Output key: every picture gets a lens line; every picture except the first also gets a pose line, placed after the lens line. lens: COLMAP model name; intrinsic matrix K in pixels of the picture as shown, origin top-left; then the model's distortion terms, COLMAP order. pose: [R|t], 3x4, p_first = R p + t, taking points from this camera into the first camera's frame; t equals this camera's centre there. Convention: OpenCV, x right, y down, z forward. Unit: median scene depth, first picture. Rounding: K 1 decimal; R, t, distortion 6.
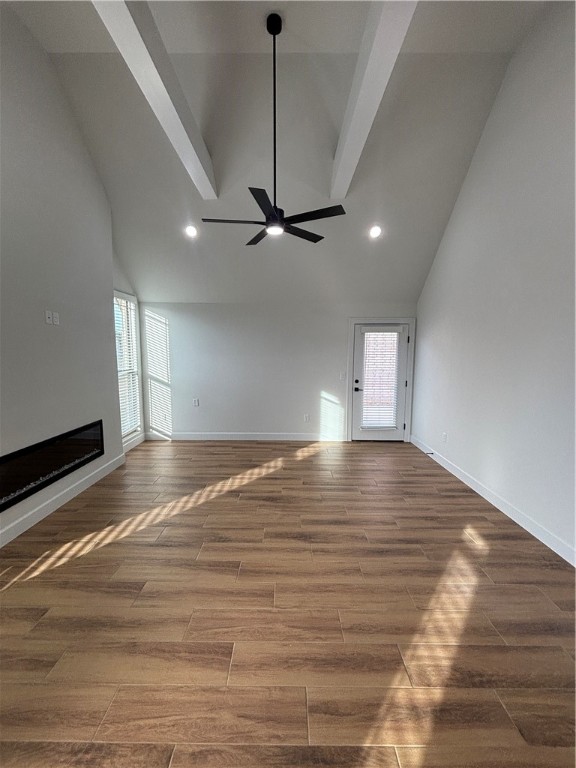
lens RADIAL K [[317.5, 0, 288.0], [0, 317.5, 384.0], [0, 0, 1]] dist [0.010227, 0.000197]
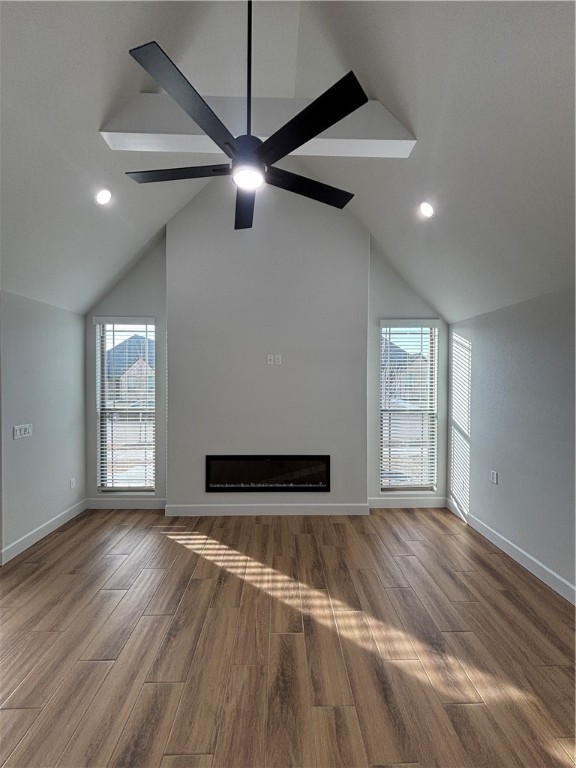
lens RADIAL K [[317.5, 0, 288.0], [0, 317.5, 384.0], [0, 0, 1]] dist [0.010227, 0.000197]
pose [[0.027731, 0.014294, -0.999513, 0.429379], [-0.115233, 0.993278, 0.011008, -0.115687], [0.992951, 0.114871, 0.029191, 0.893765]]
